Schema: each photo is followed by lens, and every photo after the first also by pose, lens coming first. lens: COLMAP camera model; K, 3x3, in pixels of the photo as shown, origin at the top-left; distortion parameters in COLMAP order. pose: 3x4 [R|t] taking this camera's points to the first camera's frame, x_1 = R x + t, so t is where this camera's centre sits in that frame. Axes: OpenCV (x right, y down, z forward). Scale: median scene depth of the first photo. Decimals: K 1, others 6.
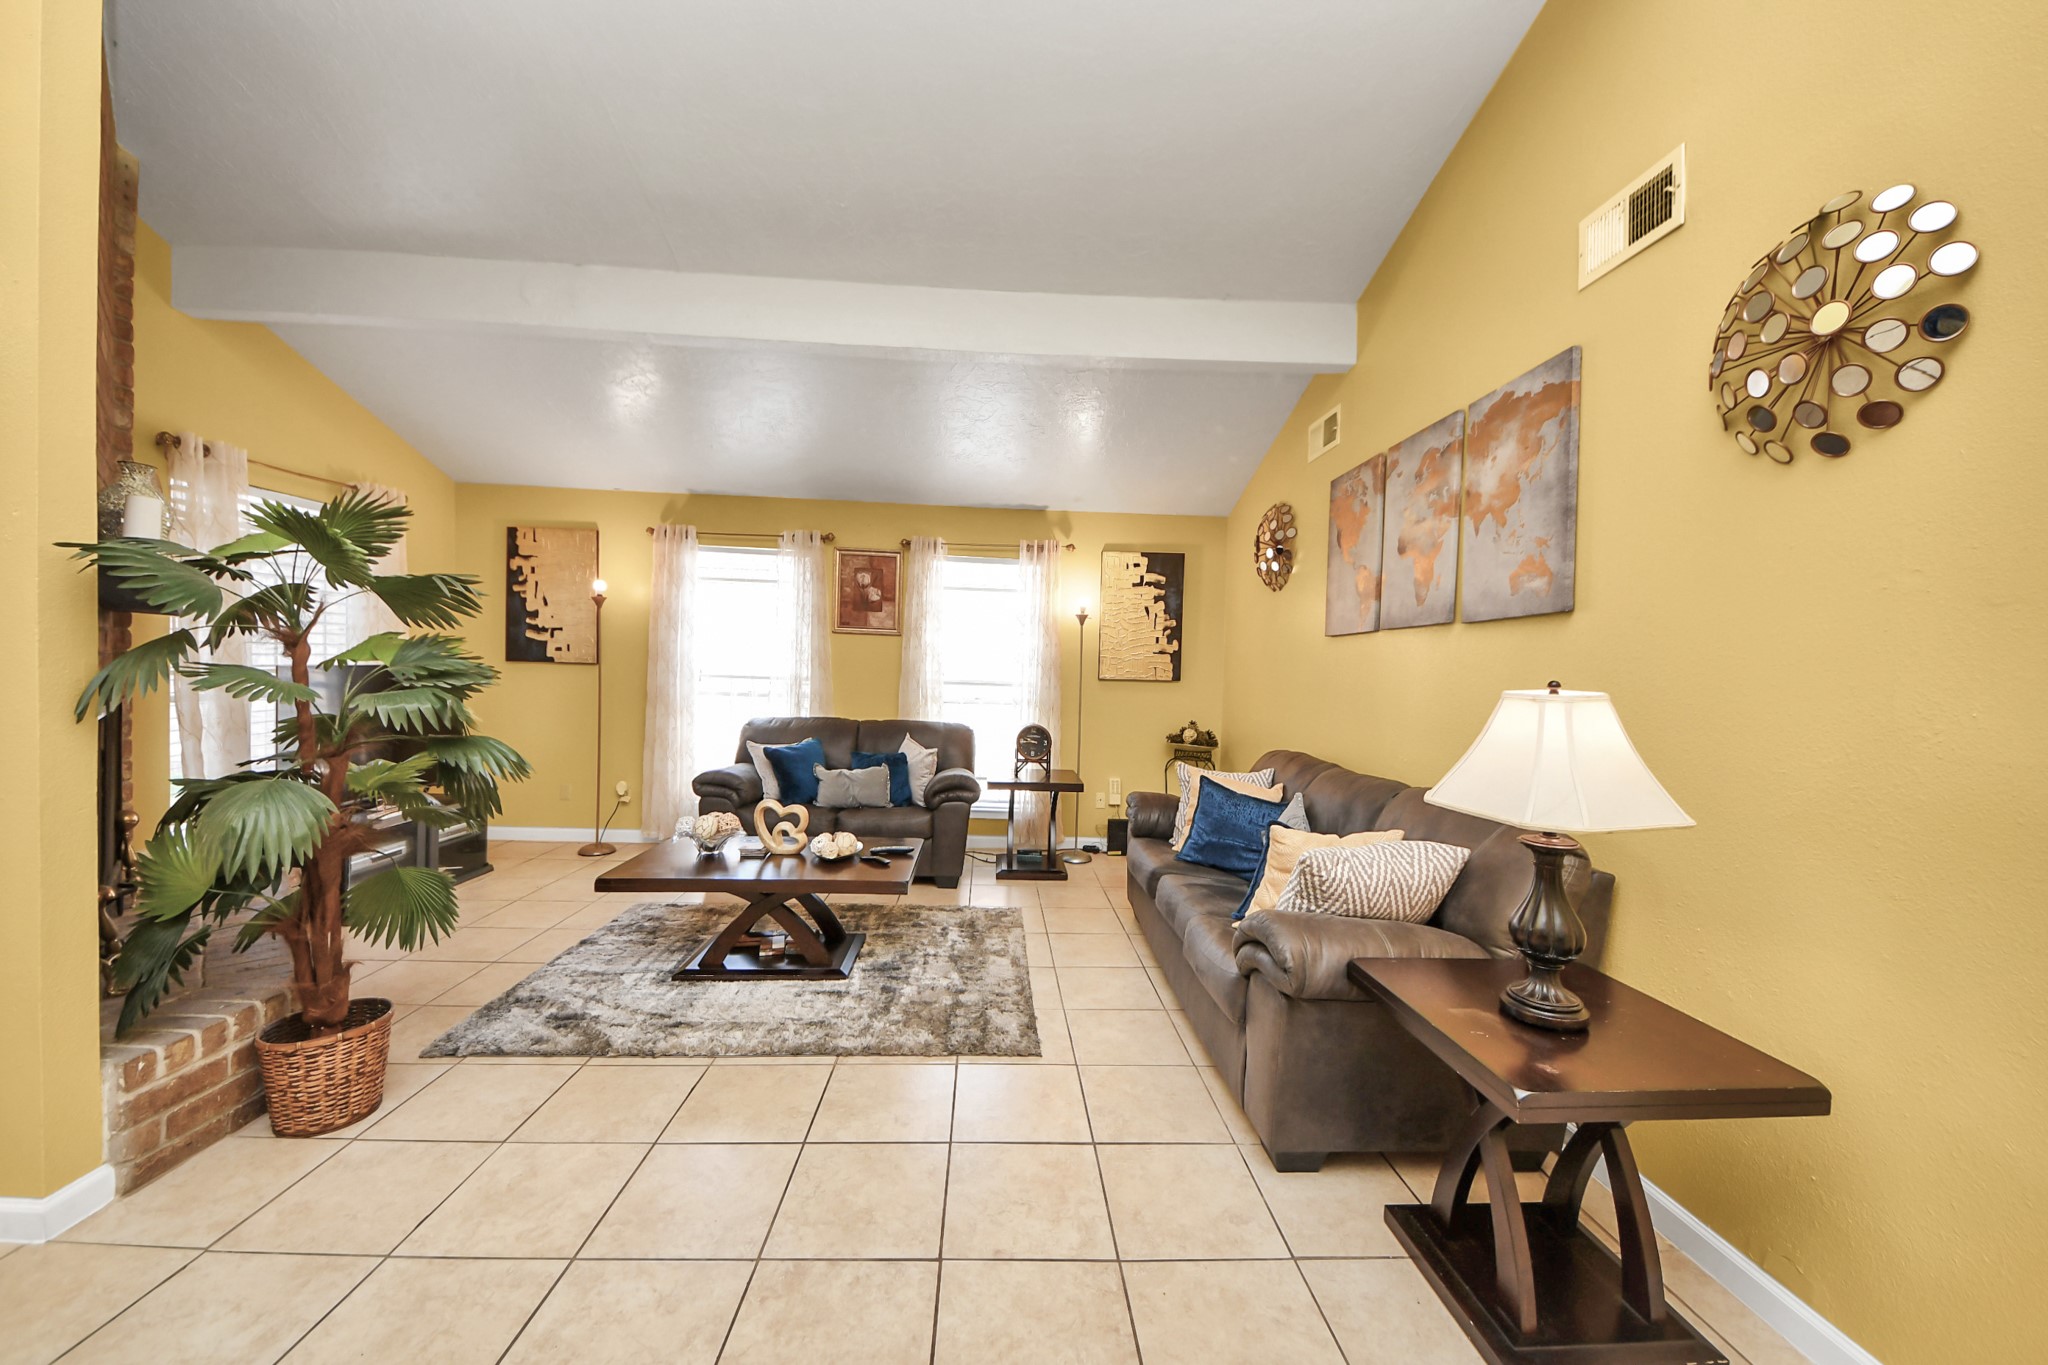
lens RADIAL K [[764.8, 0, 1024.0], [0, 764.8, 682.5], [0, 0, 1]] dist [0.054486, -0.033141]
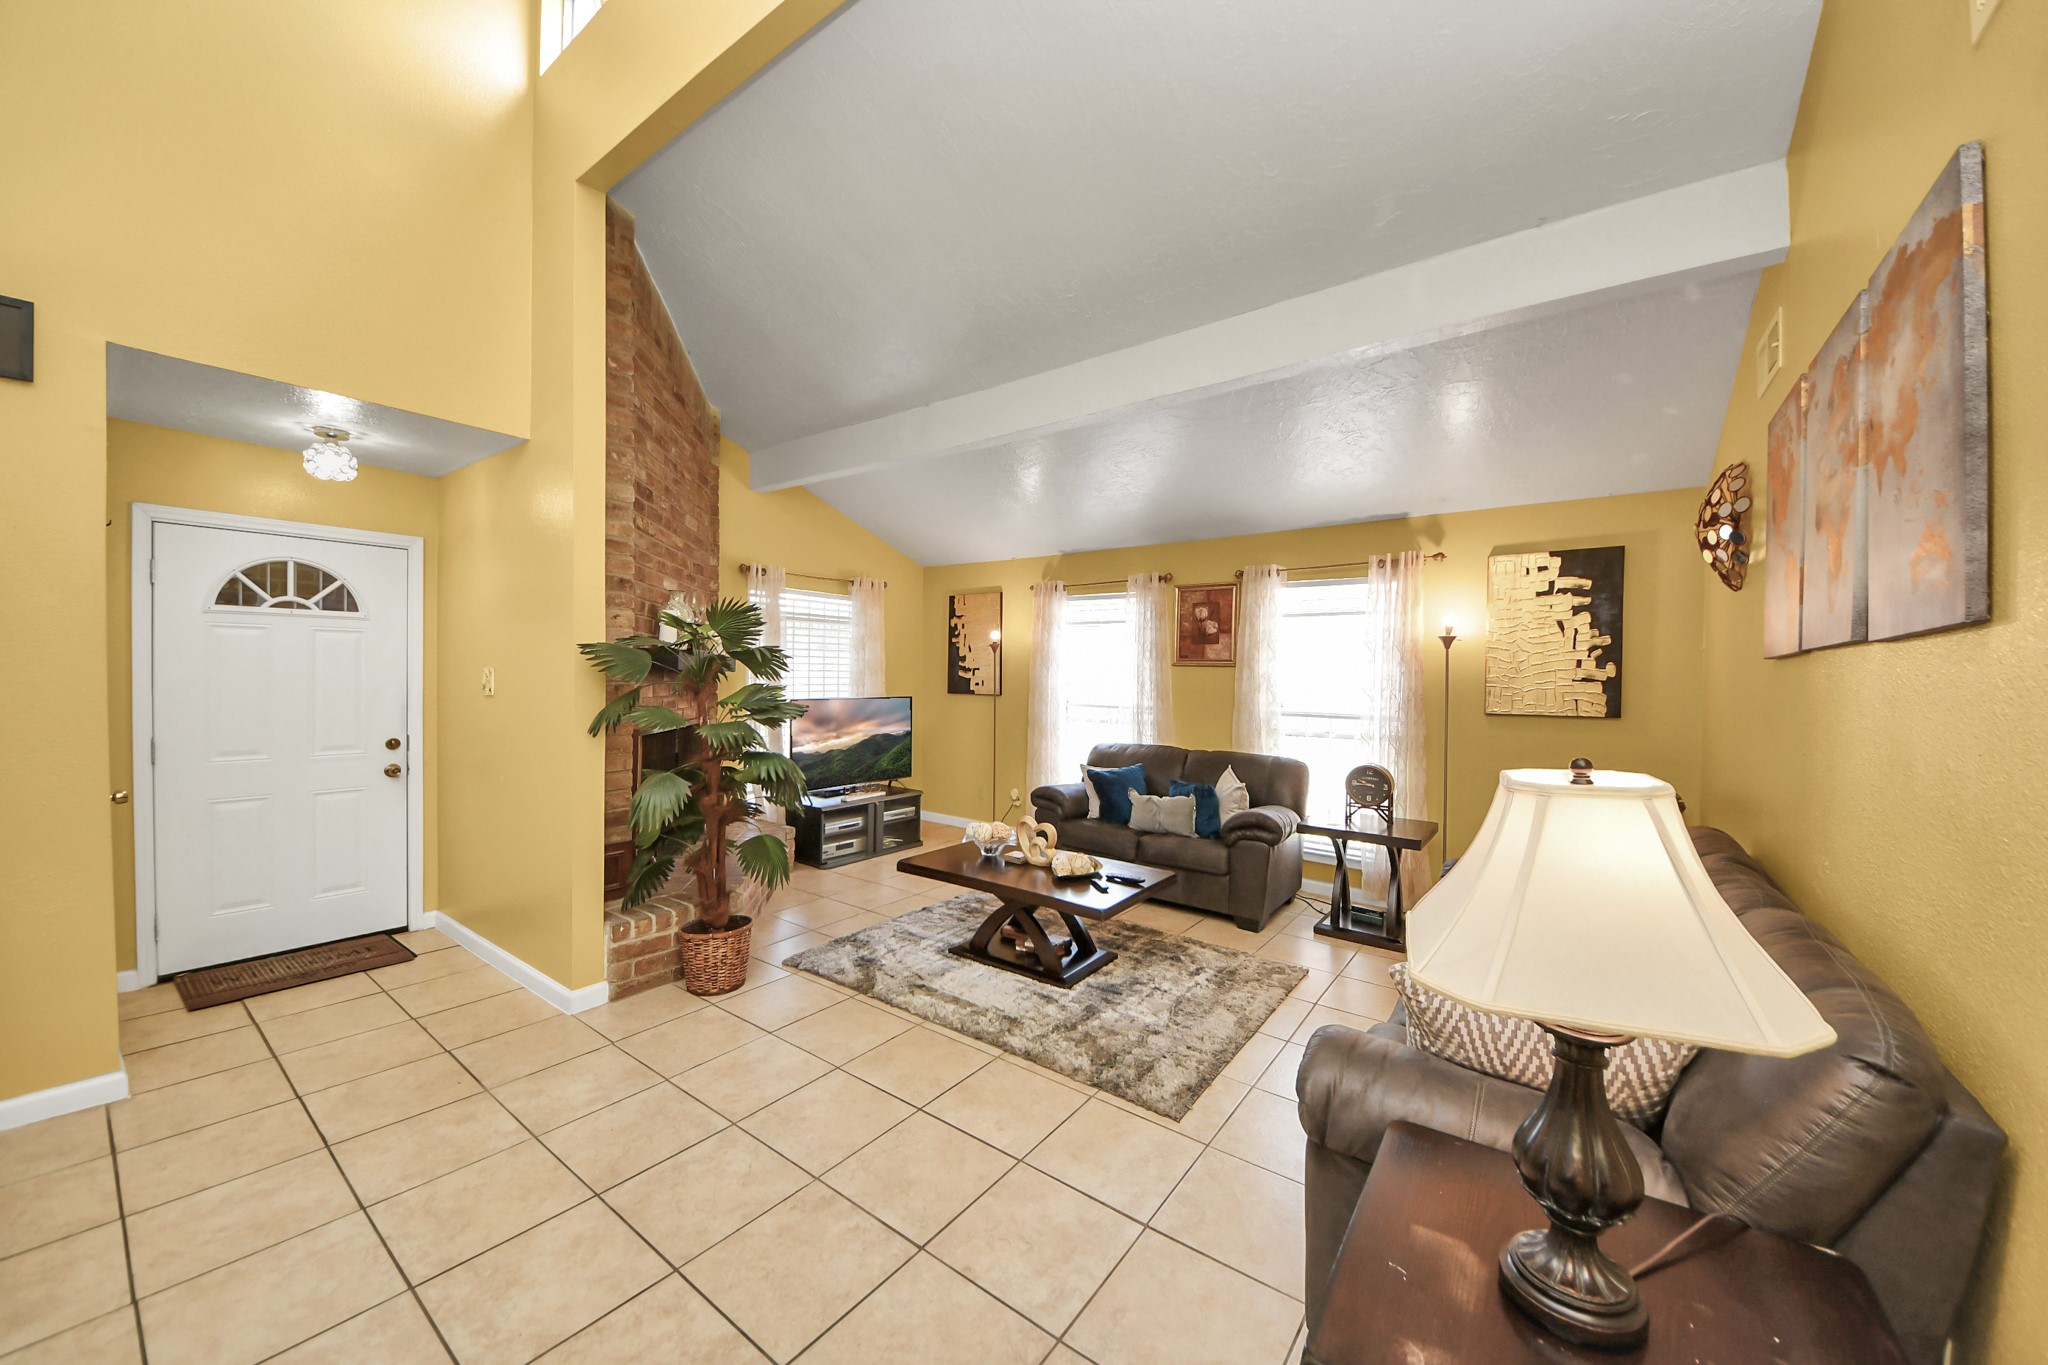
lens RADIAL K [[728.8, 0, 1020.5], [0, 728.8, 686.9], [0, 0, 1]] dist [0.046708, -0.027945]
pose [[0.767821, -0.005250, -0.640643, 0.287277], [-0.008250, 0.999802, -0.018081, -0.019085], [0.640611, 0.019168, 0.767626, 0.109529]]
